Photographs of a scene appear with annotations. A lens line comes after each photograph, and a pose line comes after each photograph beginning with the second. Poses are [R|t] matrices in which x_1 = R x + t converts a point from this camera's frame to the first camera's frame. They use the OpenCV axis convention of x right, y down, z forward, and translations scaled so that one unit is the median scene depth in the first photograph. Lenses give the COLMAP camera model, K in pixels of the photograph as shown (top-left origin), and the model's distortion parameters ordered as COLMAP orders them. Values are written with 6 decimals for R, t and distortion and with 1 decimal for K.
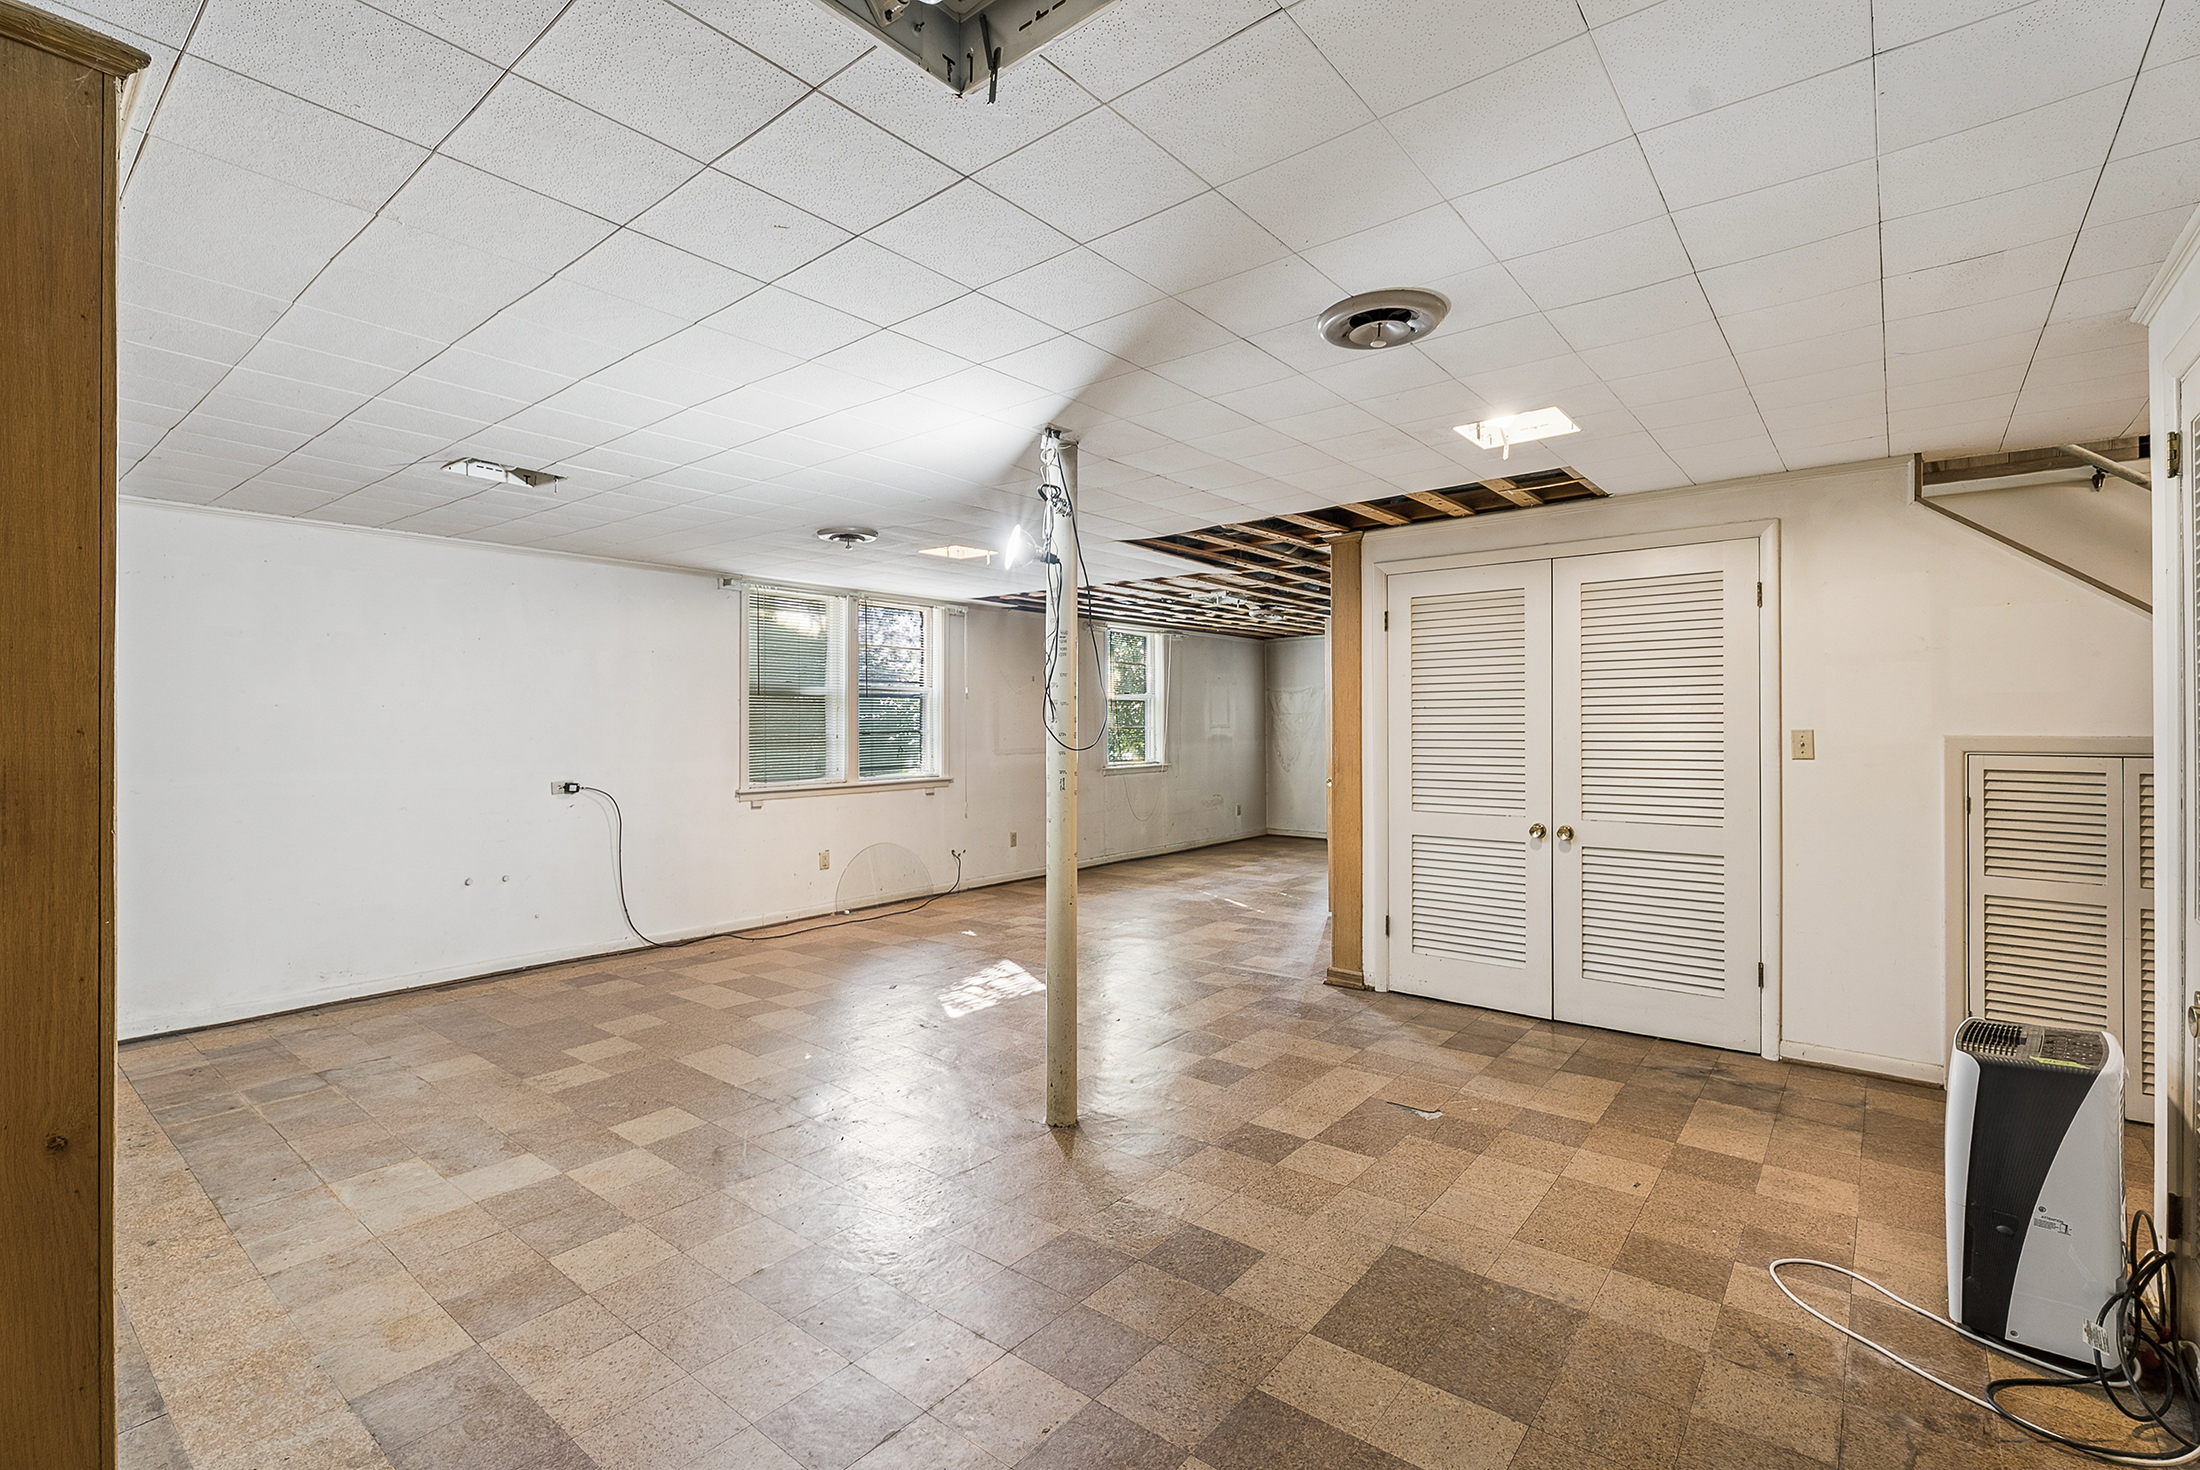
lens RADIAL K [[980.2, 0, 1095.8], [0, 980.2, 734.8], [0, 0, 1]] dist [-0.000691, -0.001257]
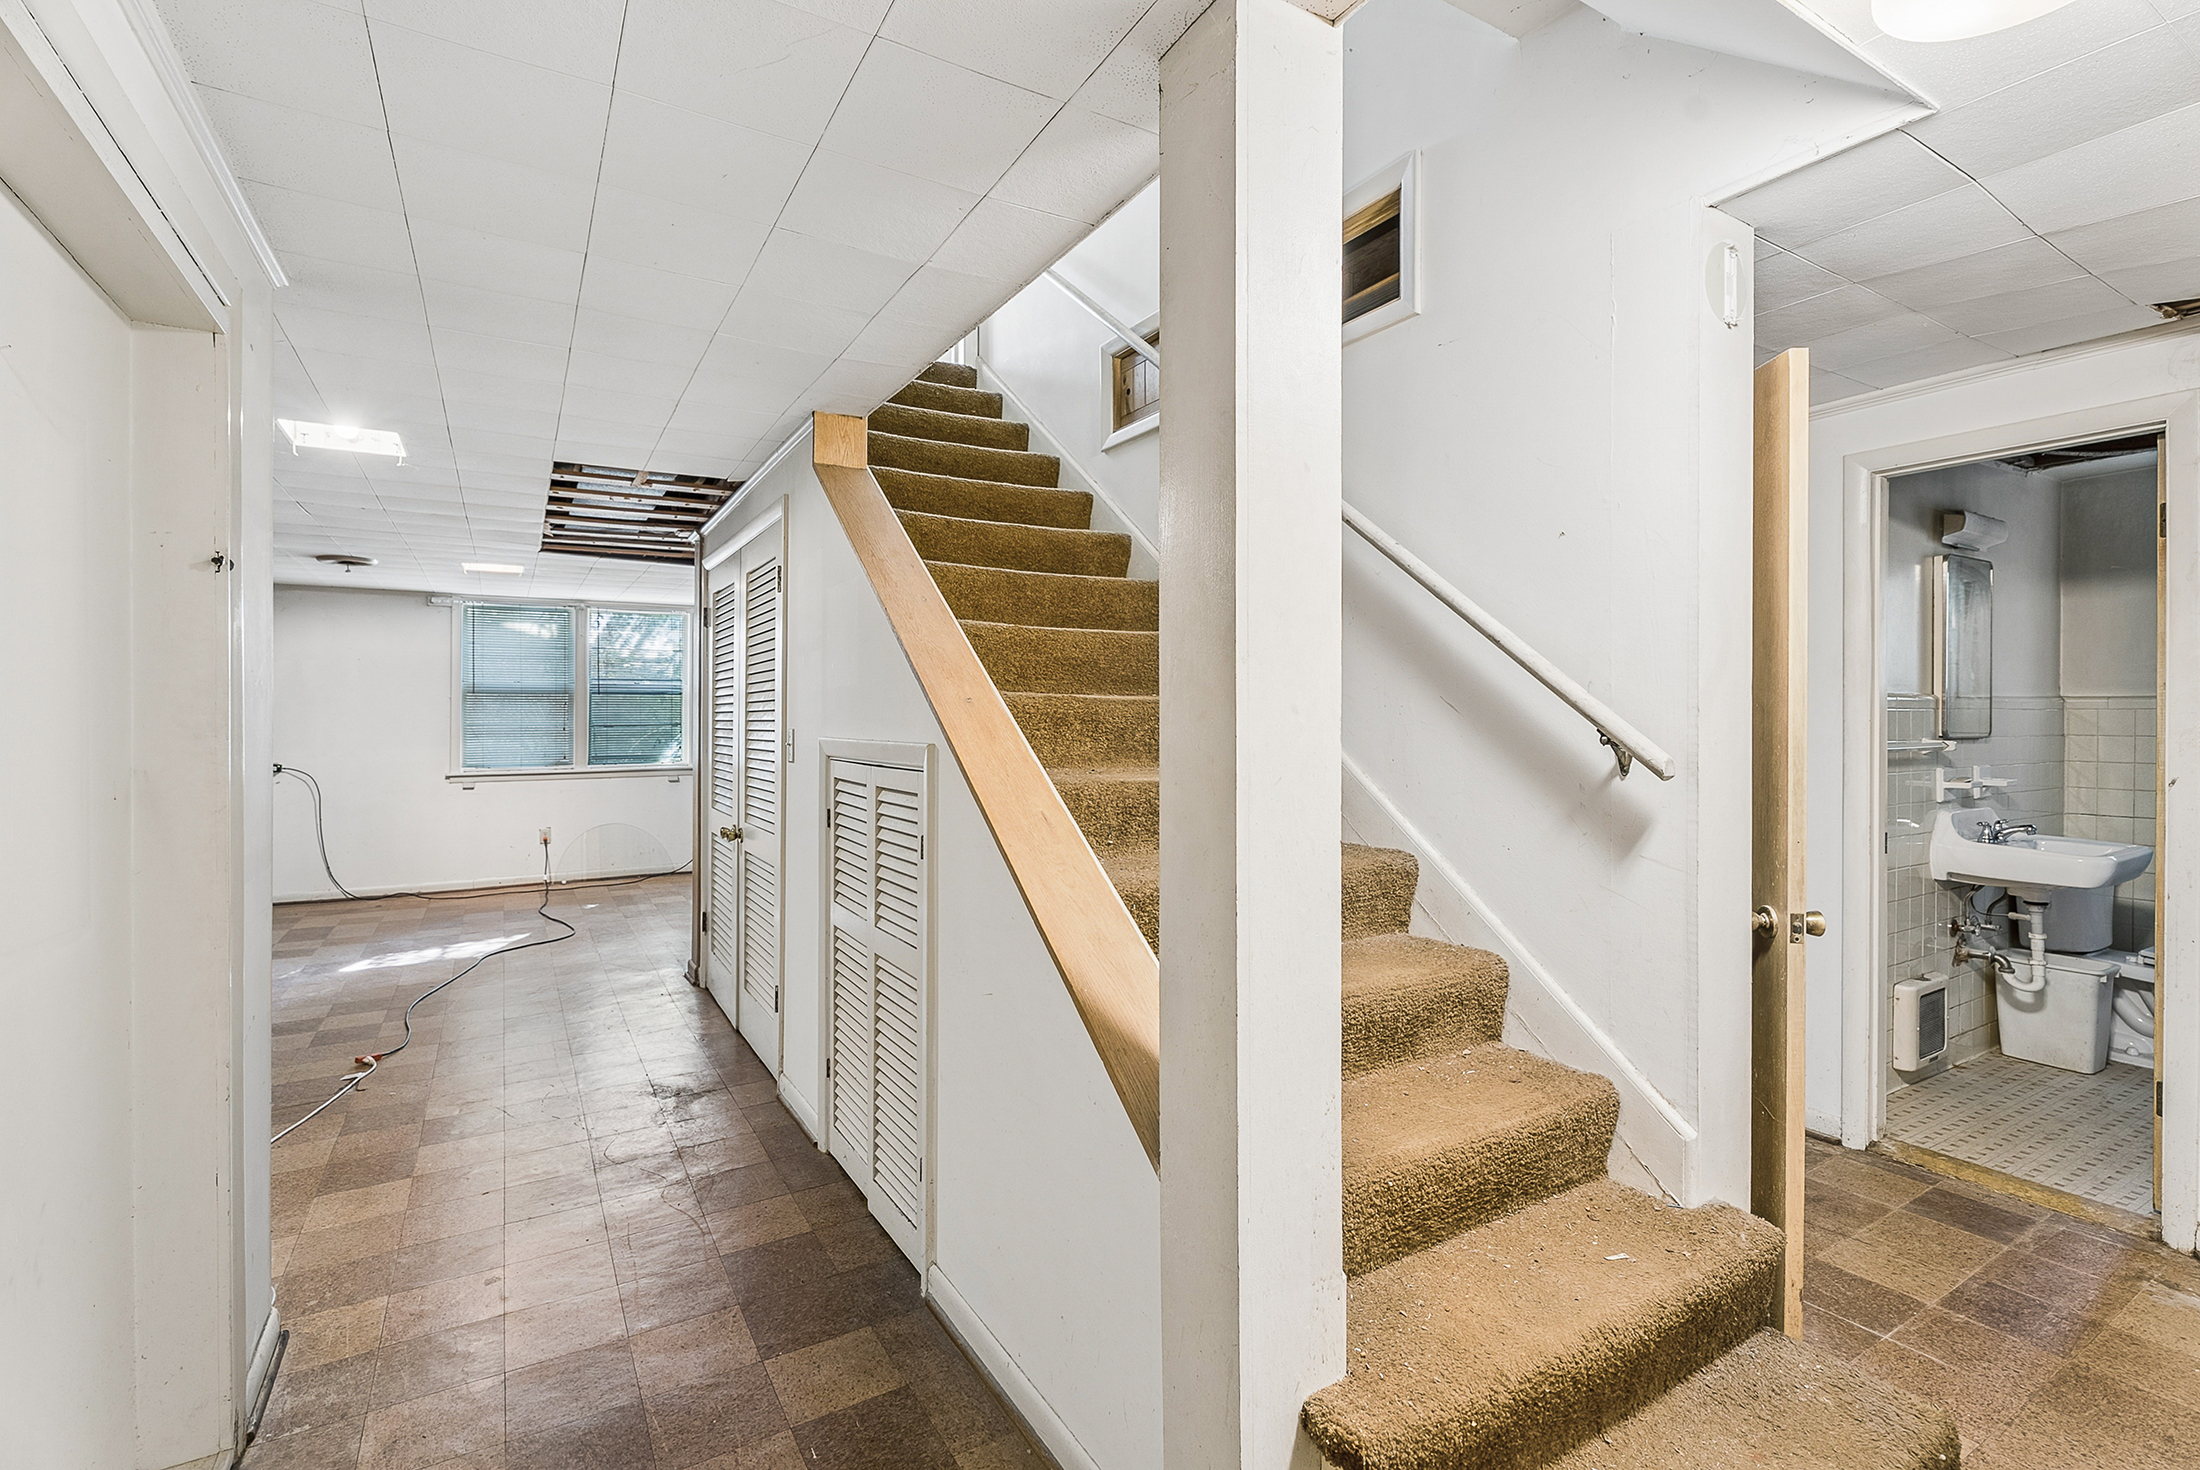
lens RADIAL K [[980.2, 0, 1095.8], [0, 980.2, 734.8], [0, 0, 1]] dist [-0.000691, -0.001257]
pose [[0.939208, 0.001740, -0.343345, 0.802662], [-0.000662, 0.999994, 0.003258, 0.004979], [0.343349, -0.002832, 0.939204, 0.153985]]
